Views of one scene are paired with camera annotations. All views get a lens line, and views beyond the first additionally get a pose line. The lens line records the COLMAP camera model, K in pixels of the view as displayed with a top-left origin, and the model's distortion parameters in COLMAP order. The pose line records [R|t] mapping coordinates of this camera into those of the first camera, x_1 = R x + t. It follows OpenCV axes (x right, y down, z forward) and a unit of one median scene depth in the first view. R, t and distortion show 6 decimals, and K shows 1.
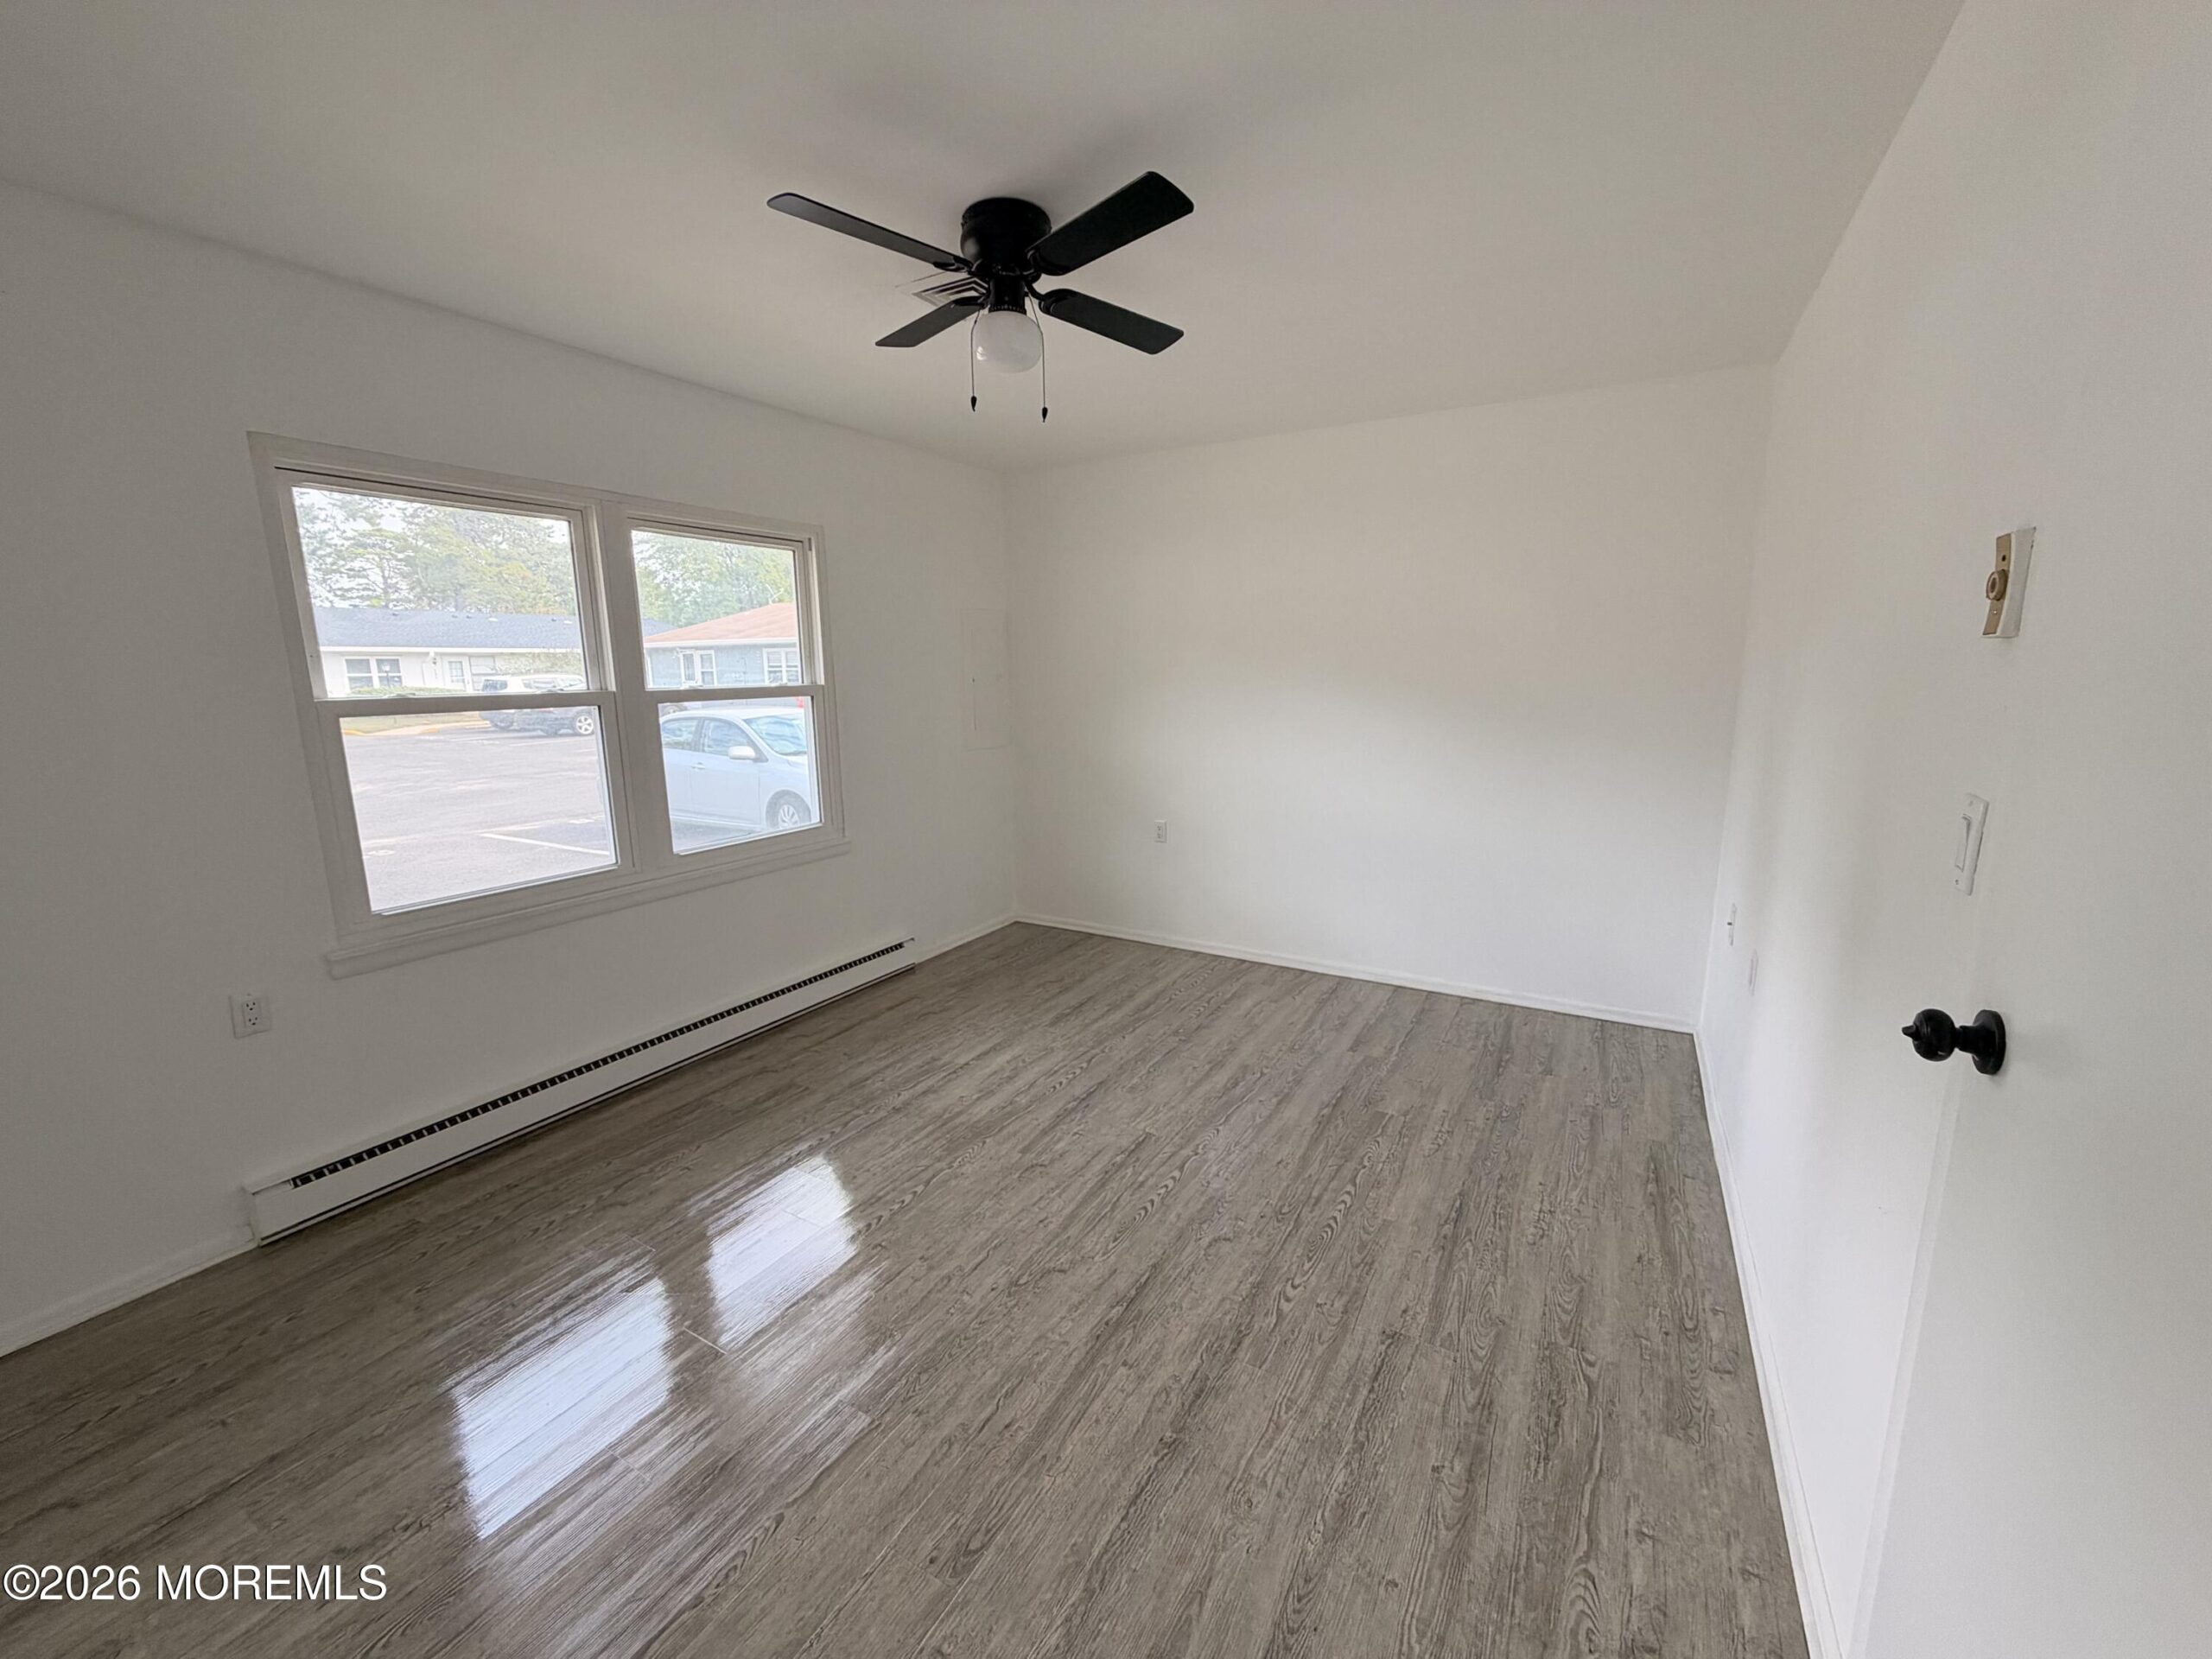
lens RADIAL K [[883.1, 0, 1101.1], [0, 883.1, 829.4], [0, 0, 1]] dist [-0.001234, 0.000568]
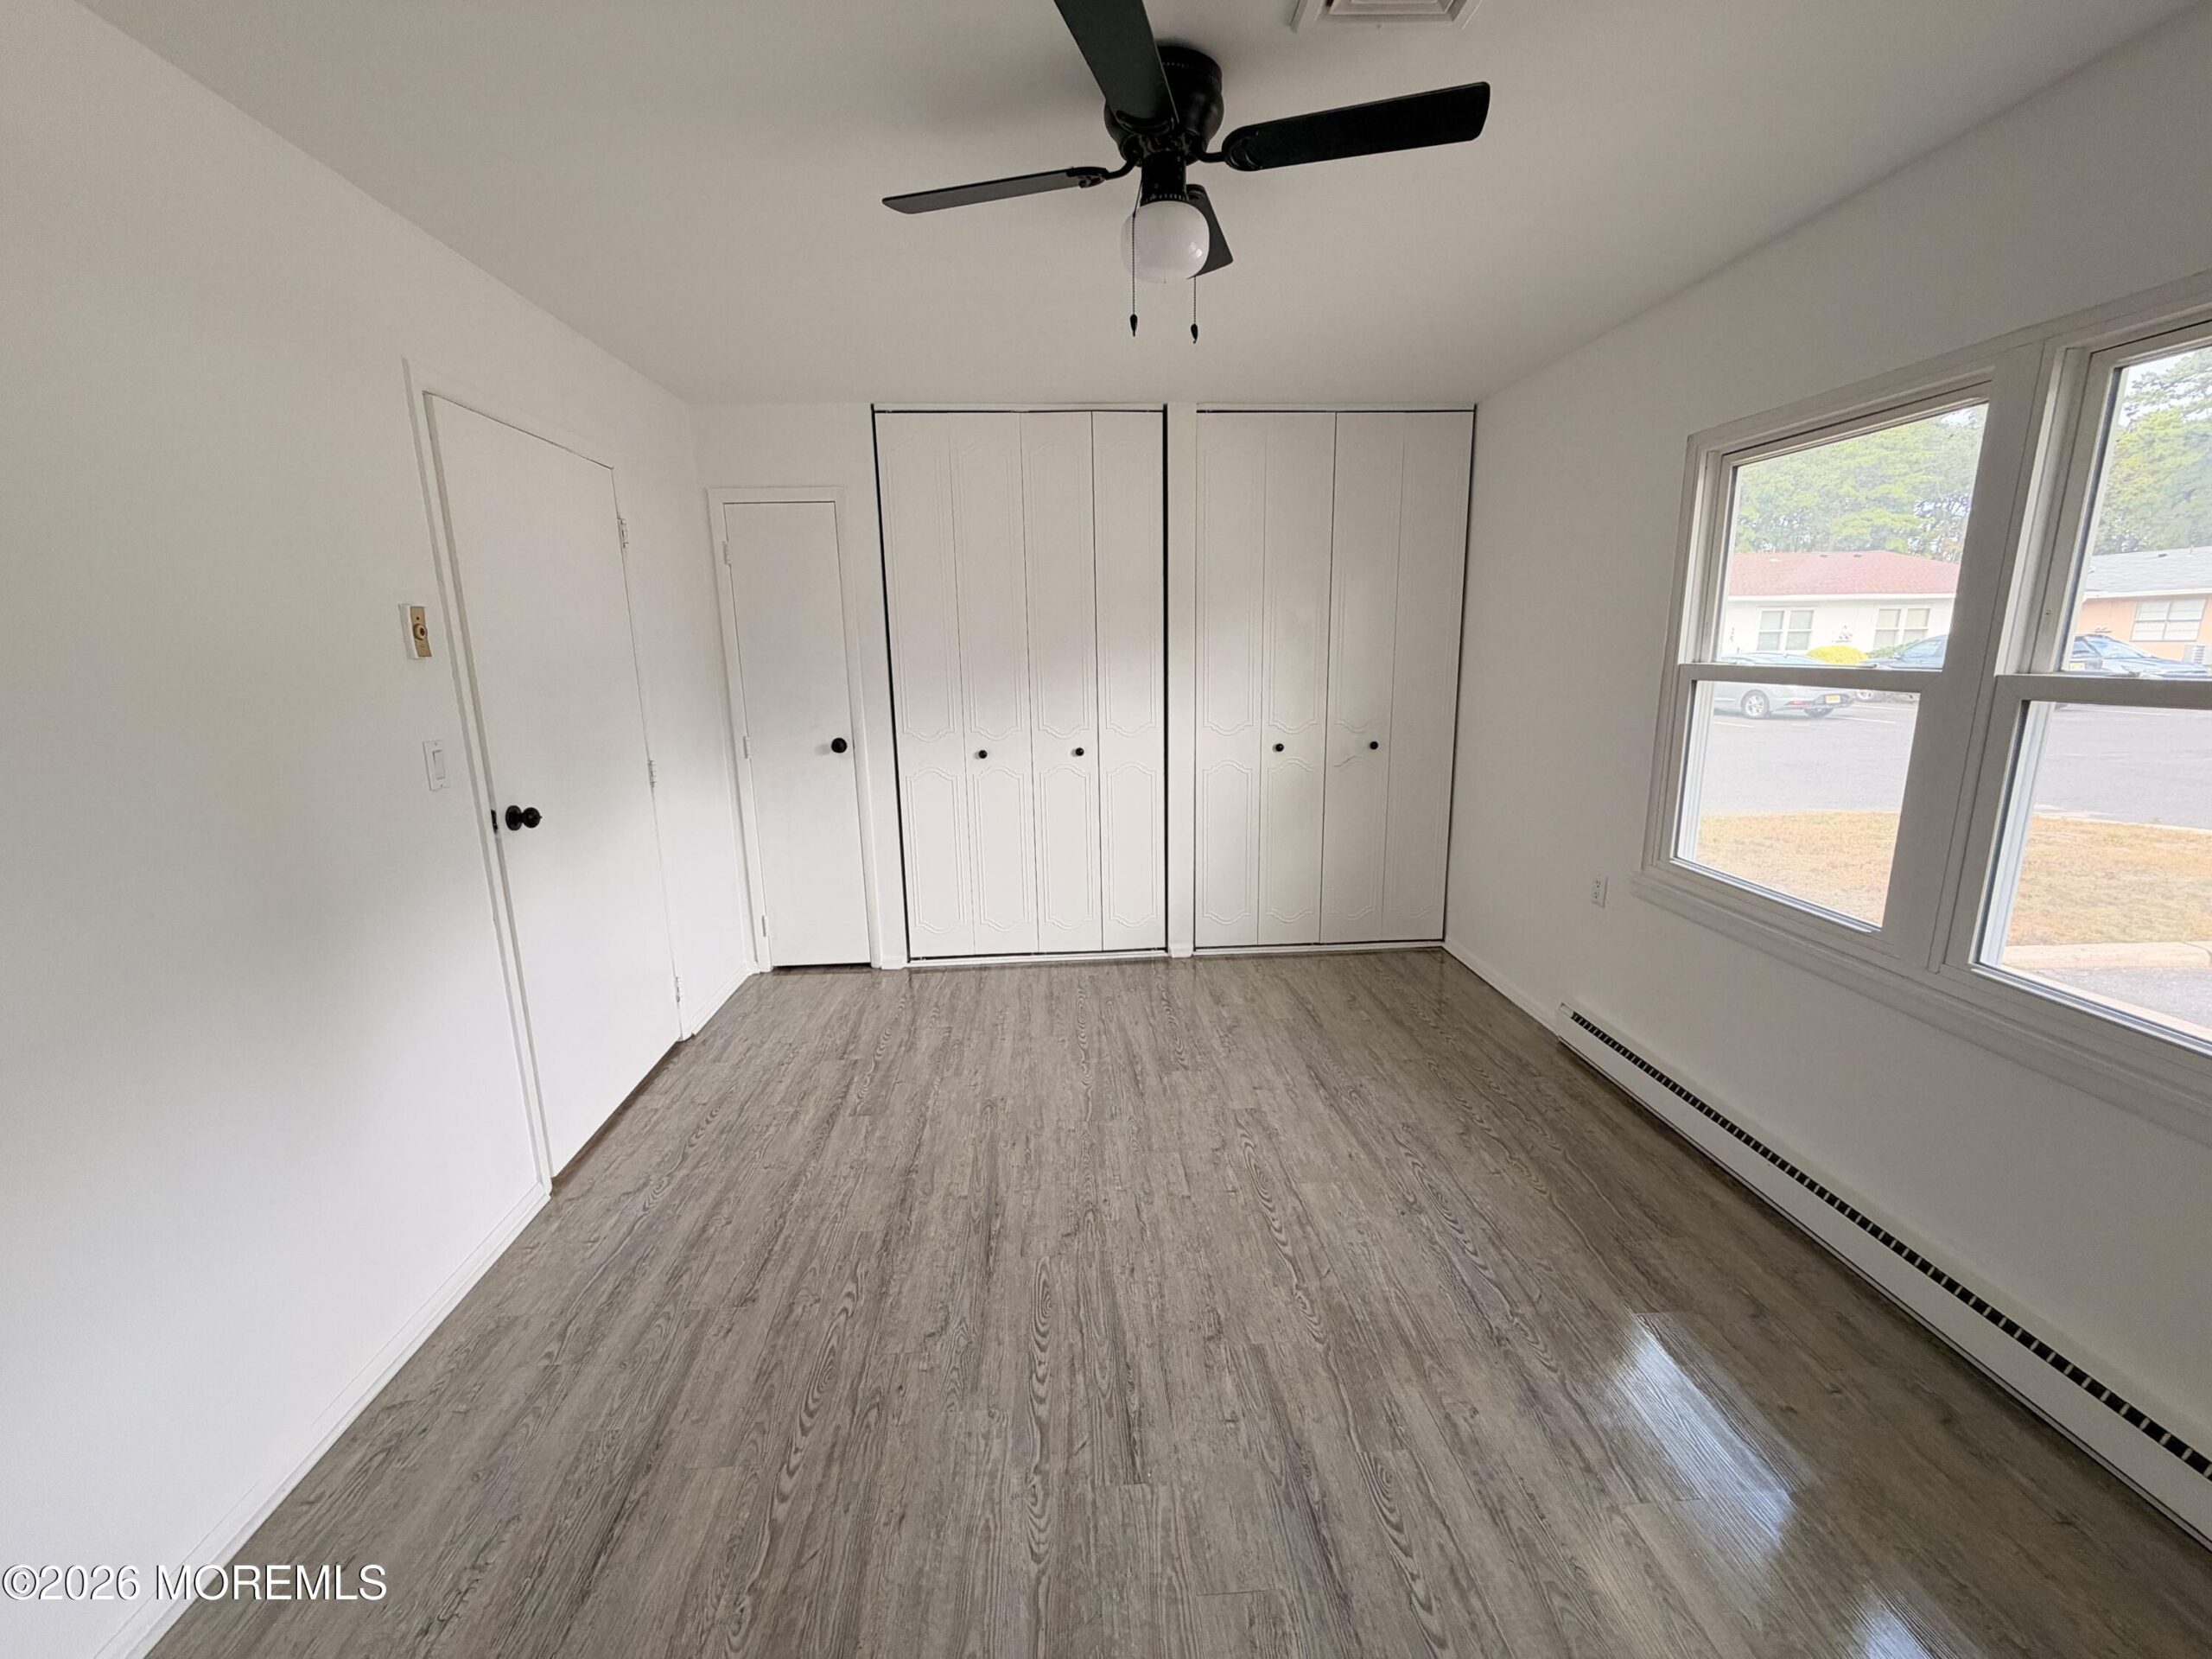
lens RADIAL K [[884.9, 0, 1099.9], [0, 884.9, 828.7], [0, 0, 1]] dist [-0.001986, -0.000270]
pose [[-0.833379, 0.139669, -0.534764, 0.377002], [-0.073545, 0.930917, 0.357749, -0.295270], [0.547788, 0.337469, -0.765535, 1.503574]]
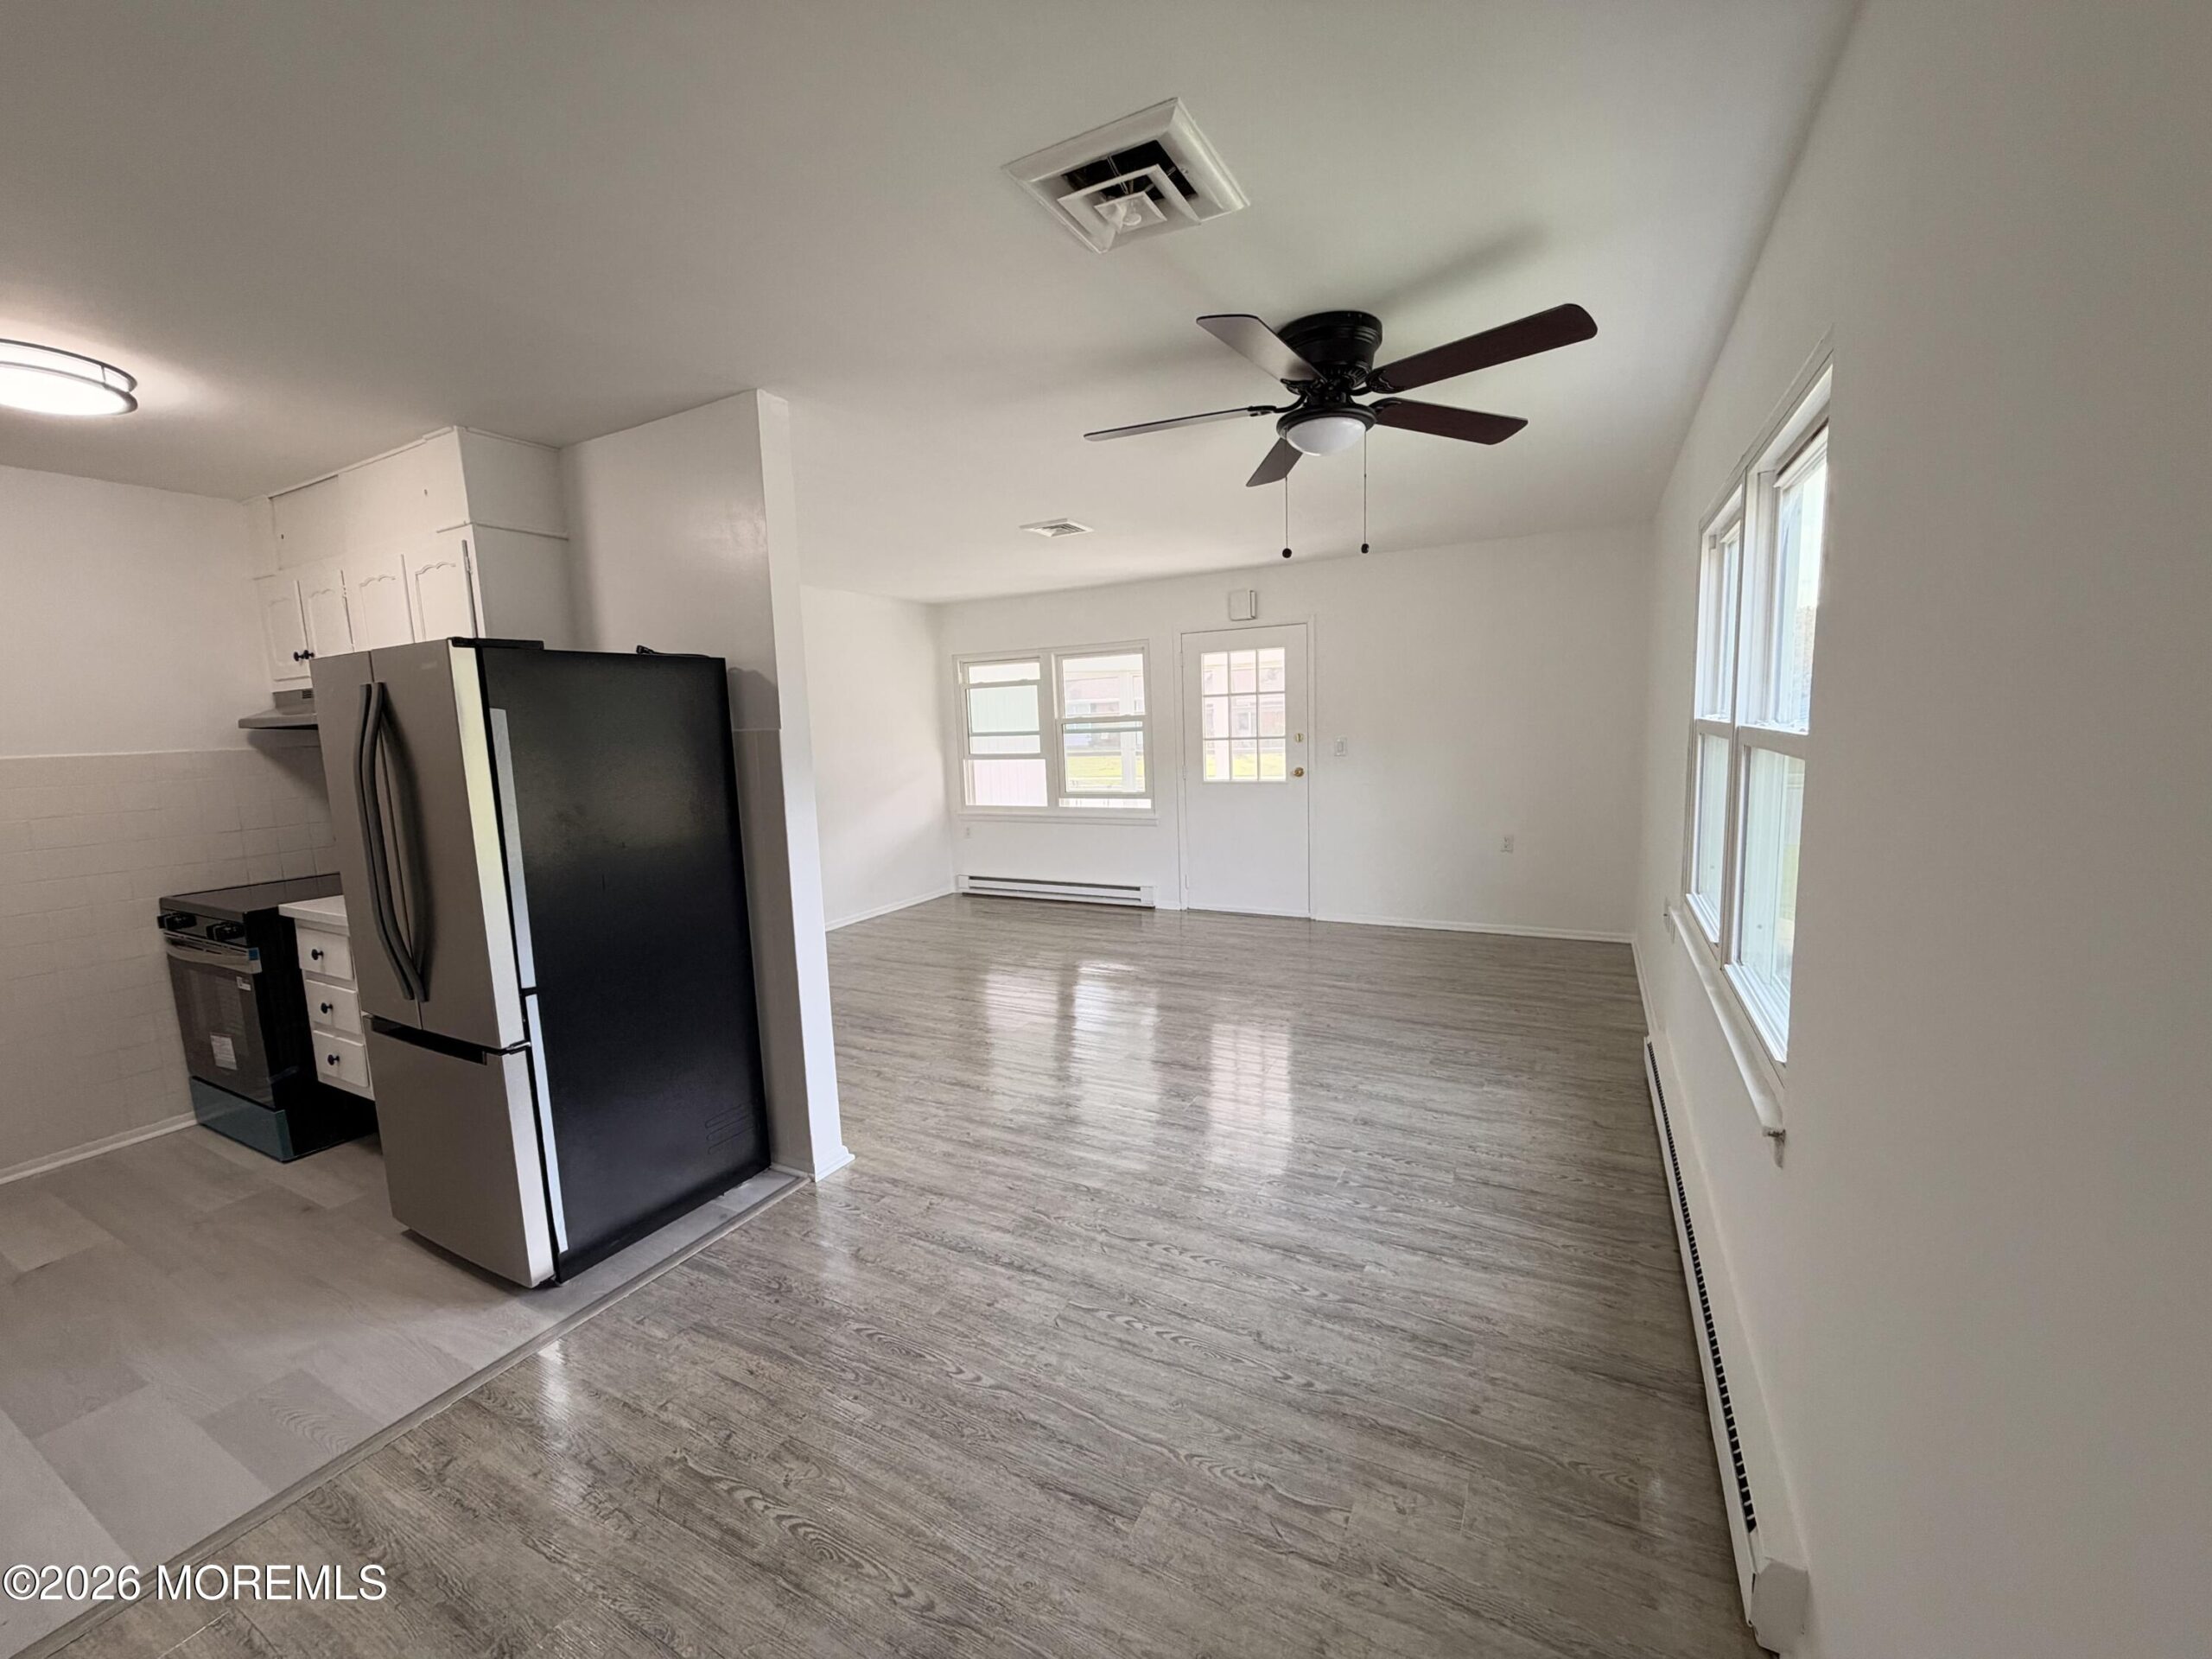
lens RADIAL K [[883.1, 0, 1101.1], [0, 883.1, 829.4], [0, 0, 1]] dist [-0.001234, 0.000568]
pose [[-0.998095, 0.049755, -0.036473, 0.032803], [0.036098, 0.950458, 0.308750, -0.410519], [0.050028, 0.306846, -0.950444, 2.179435]]
